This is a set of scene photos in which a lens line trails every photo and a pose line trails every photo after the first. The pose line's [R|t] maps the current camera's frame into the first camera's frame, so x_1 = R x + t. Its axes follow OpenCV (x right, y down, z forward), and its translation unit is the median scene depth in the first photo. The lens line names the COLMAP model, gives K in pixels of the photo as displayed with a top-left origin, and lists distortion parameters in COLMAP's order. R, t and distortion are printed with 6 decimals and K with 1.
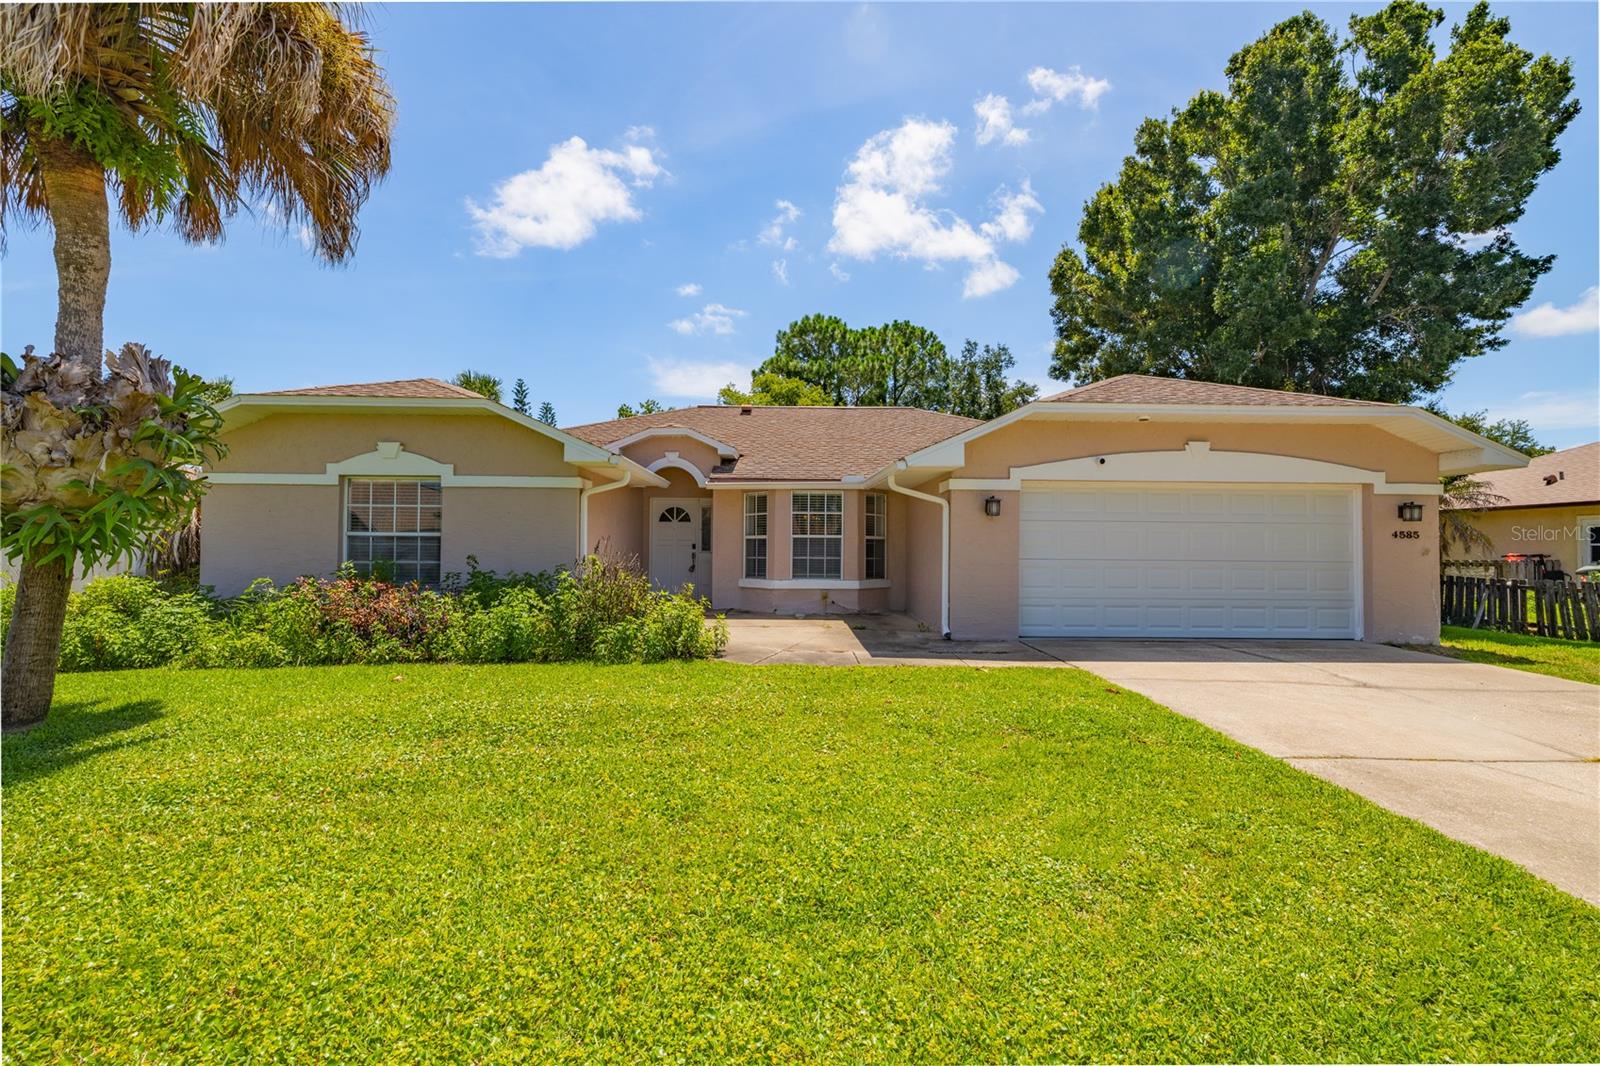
lens RADIAL K [[691.6, 0, 758.4], [0, 691.6, 527.6], [0, 0, 1]] dist [0.002352, 0.003443]
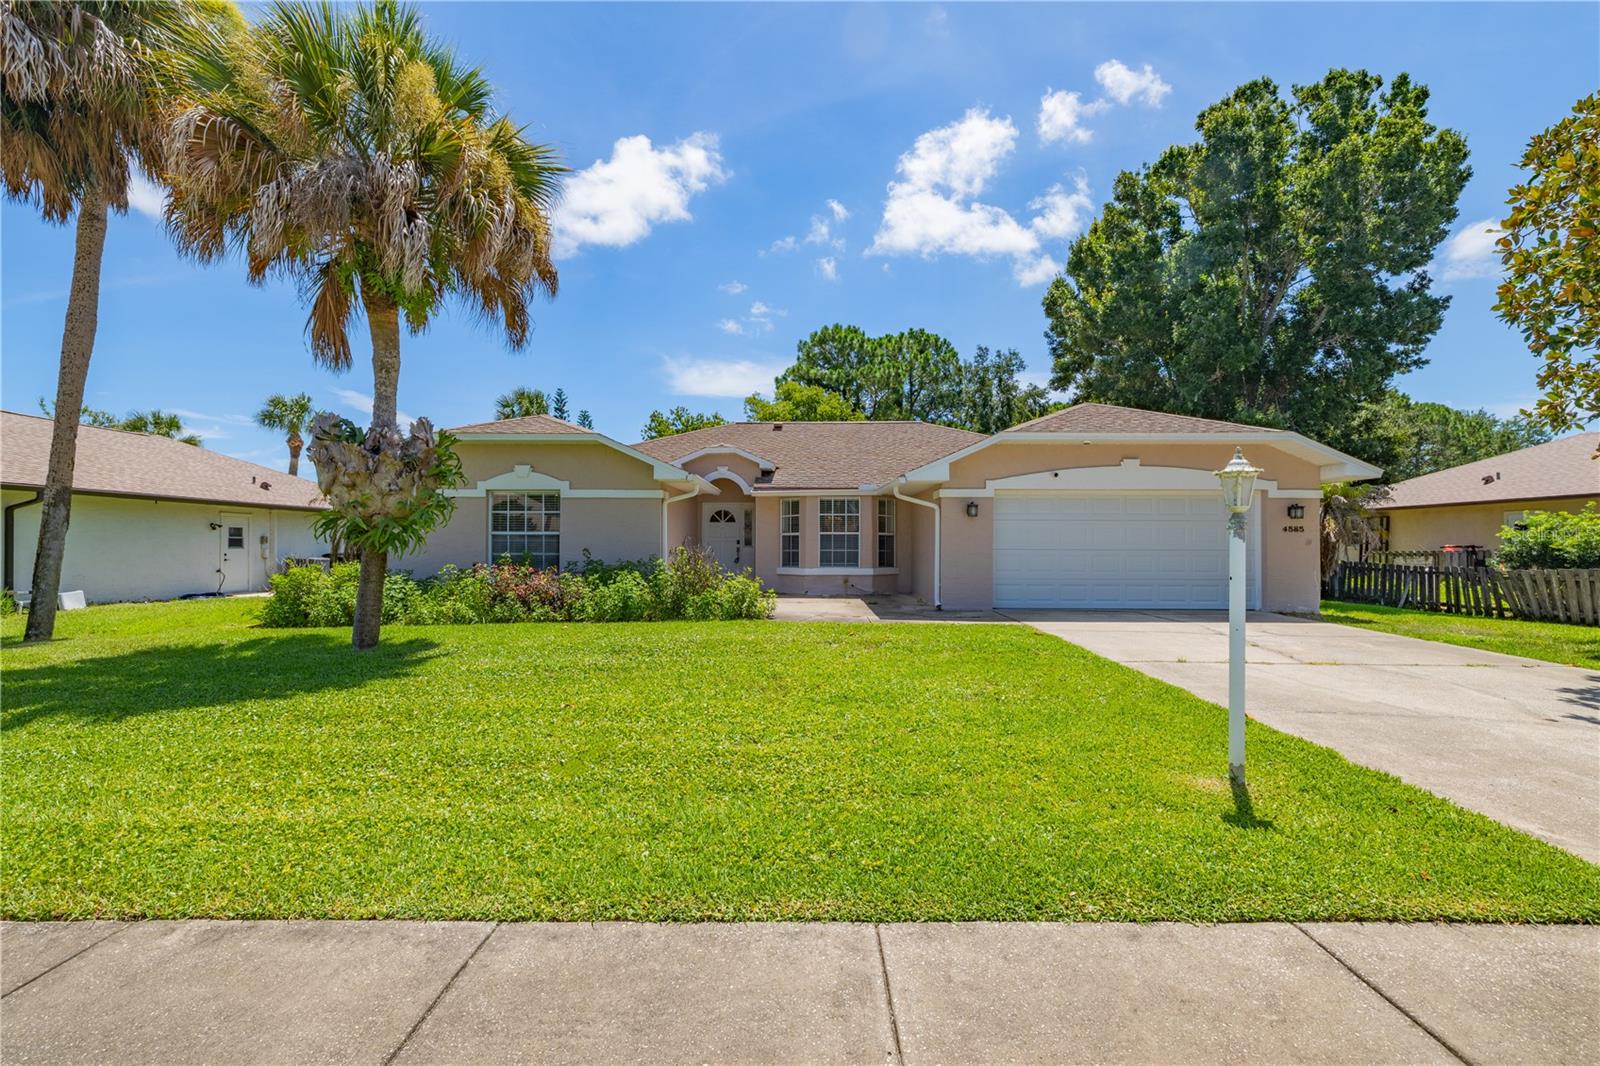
lens RADIAL K [[689.1, 0, 759.4], [0, 689.1, 533.4], [0, 0, 1]] dist [-0.002196, -0.000289]
pose [[0.999619, -0.006036, -0.026929, -0.022362], [0.006332, 0.999920, 0.010912, -0.001201], [0.026861, -0.011078, 0.999578, -0.213503]]
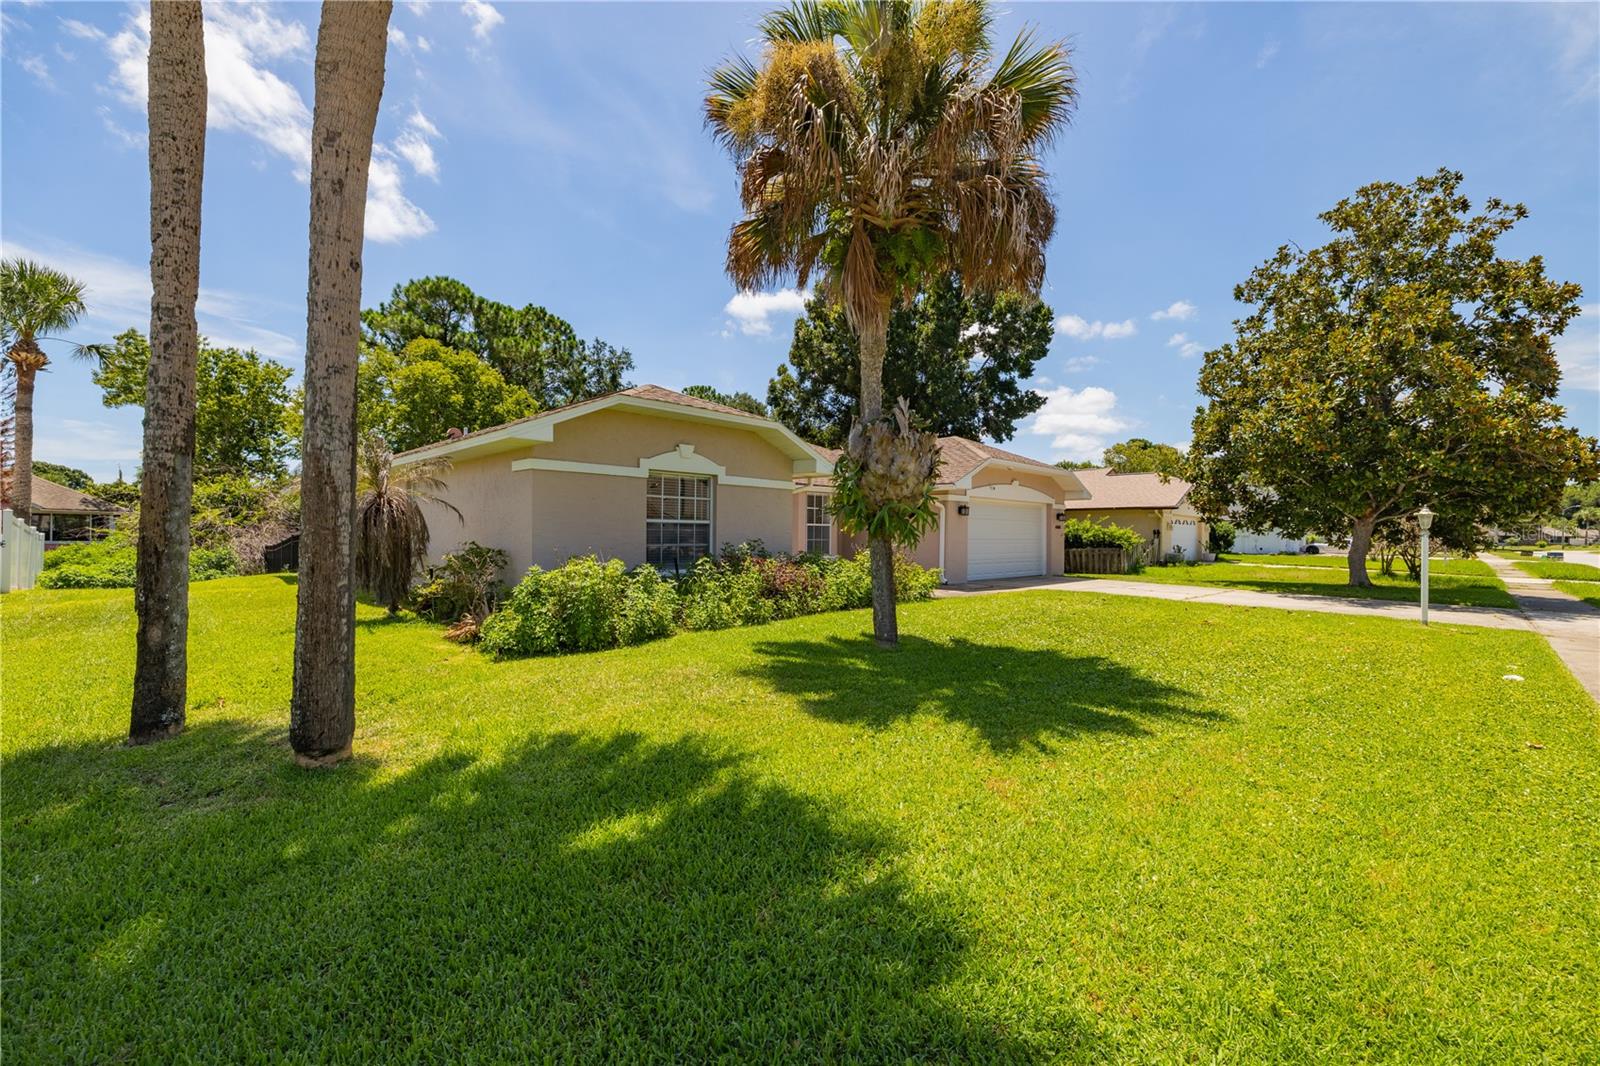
lens RADIAL K [[684.3, 0, 796.5], [0, 684.3, 530.1], [0, 0, 1]] dist [-0.000145, 0.000404]
pose [[0.722208, 0.003262, 0.691668, -0.779832], [-0.023562, 0.999524, 0.019889, -0.002305], [-0.691274, -0.030662, 0.721942, 0.000573]]
